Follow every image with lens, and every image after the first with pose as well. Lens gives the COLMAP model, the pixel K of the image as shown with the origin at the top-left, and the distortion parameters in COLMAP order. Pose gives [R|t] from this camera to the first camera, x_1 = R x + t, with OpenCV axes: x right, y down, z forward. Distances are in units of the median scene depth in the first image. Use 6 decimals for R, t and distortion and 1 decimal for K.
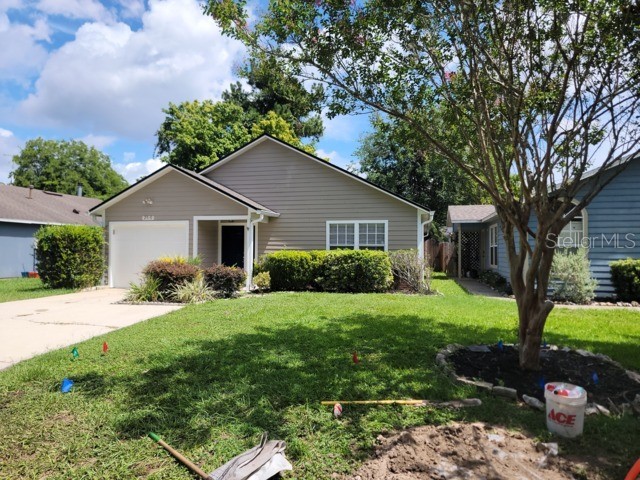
lens RADIAL K [[442.9, 0, 341.4], [0, 442.9, 248.1], [0, 0, 1]] dist [0.056155, -0.000678]
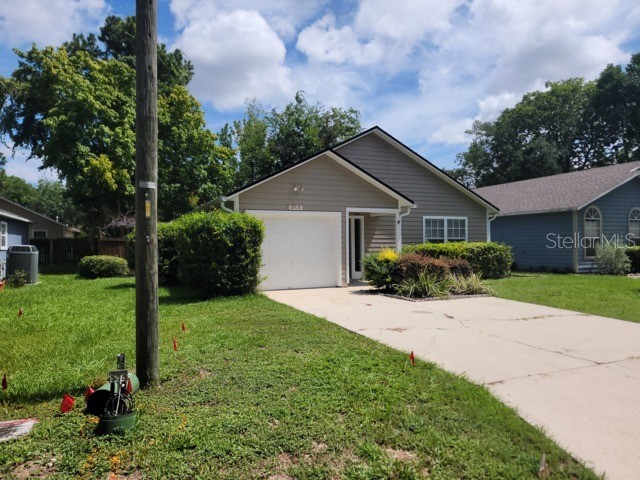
lens RADIAL K [[447.9, 0, 321.1], [0, 447.9, 242.9], [0, 0, 1]] dist [0.089154, -0.063558]
pose [[0.803228, -0.007899, 0.595619, -0.907011], [0.012608, 0.999914, -0.003742, 0.004858], [-0.595538, 0.010515, 0.803258, 0.274882]]
